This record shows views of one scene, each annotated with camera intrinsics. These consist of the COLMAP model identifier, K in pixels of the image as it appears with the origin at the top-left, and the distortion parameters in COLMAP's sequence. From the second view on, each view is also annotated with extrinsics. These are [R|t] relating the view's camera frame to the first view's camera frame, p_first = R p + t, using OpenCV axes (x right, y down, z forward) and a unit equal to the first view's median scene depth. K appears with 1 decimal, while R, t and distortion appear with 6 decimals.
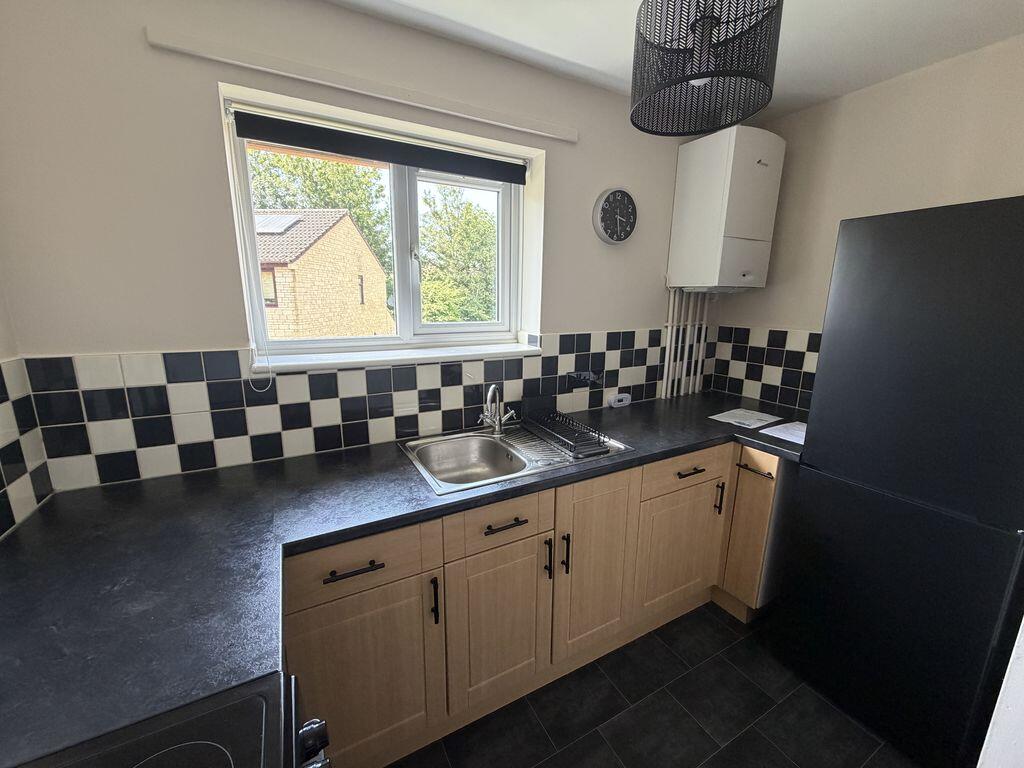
lens RADIAL K [[411.5, 0, 512.0], [0, 411.5, 384.0], [0, 0, 1]] dist [0.000355, -0.000059]
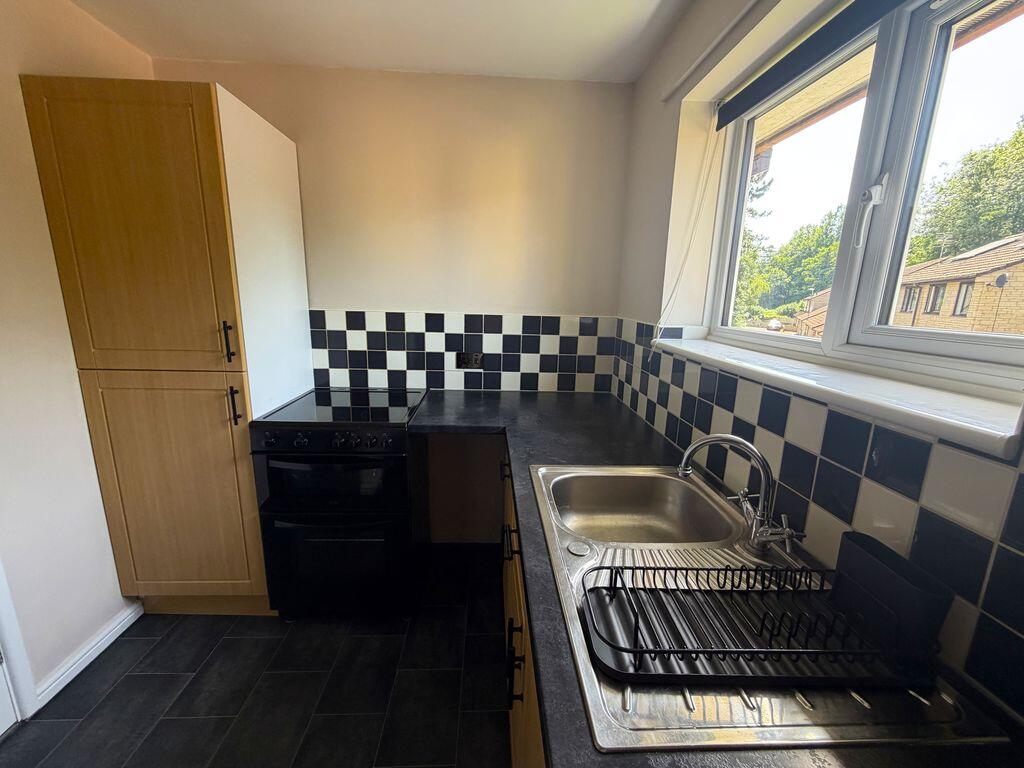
lens RADIAL K [[411.5, 0, 512.0], [0, 411.5, 384.0], [0, 0, 1]] dist [0.000355, -0.000059]
pose [[-0.432637, 0.167504, -0.885871, 0.471740], [-0.217833, 0.934056, 0.282999, -0.131807], [0.874856, 0.315408, -0.367619, 0.858737]]
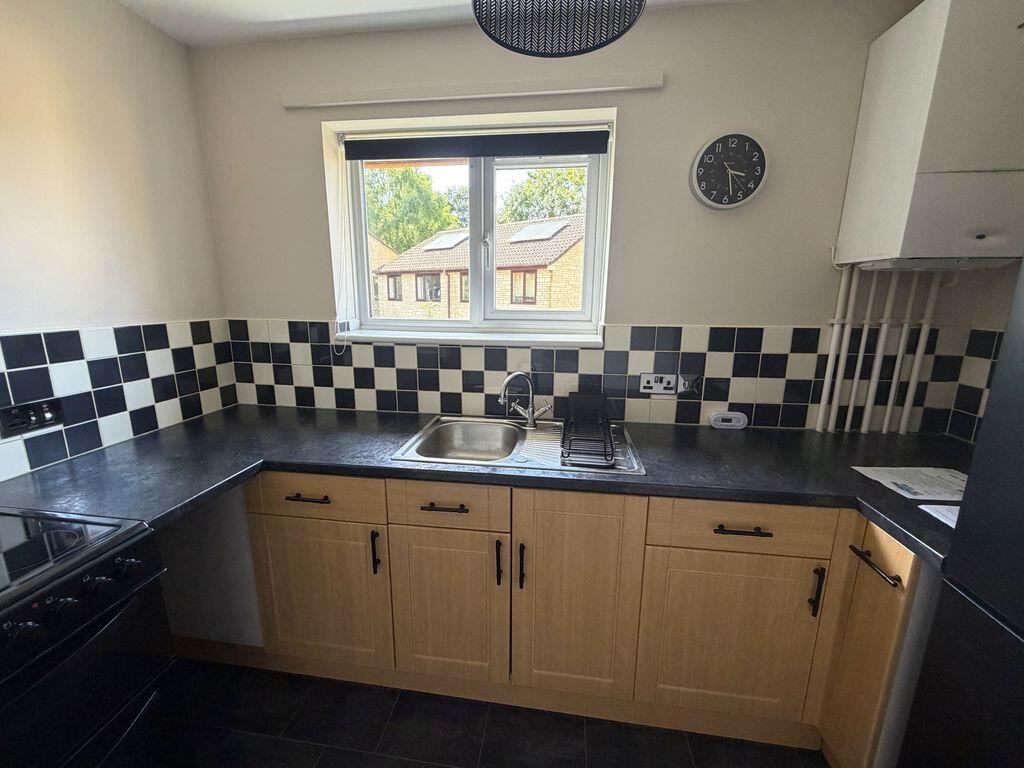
lens RADIAL K [[418.6, 0, 499.8], [0, 418.6, 383.2], [0, 0, 1]] dist [0.000324, -0.000191]
pose [[0.801848, 0.121611, -0.585022, 0.451035], [-0.124700, 0.991570, 0.035204, -0.002034], [0.584371, 0.044724, 0.810253, 0.177211]]
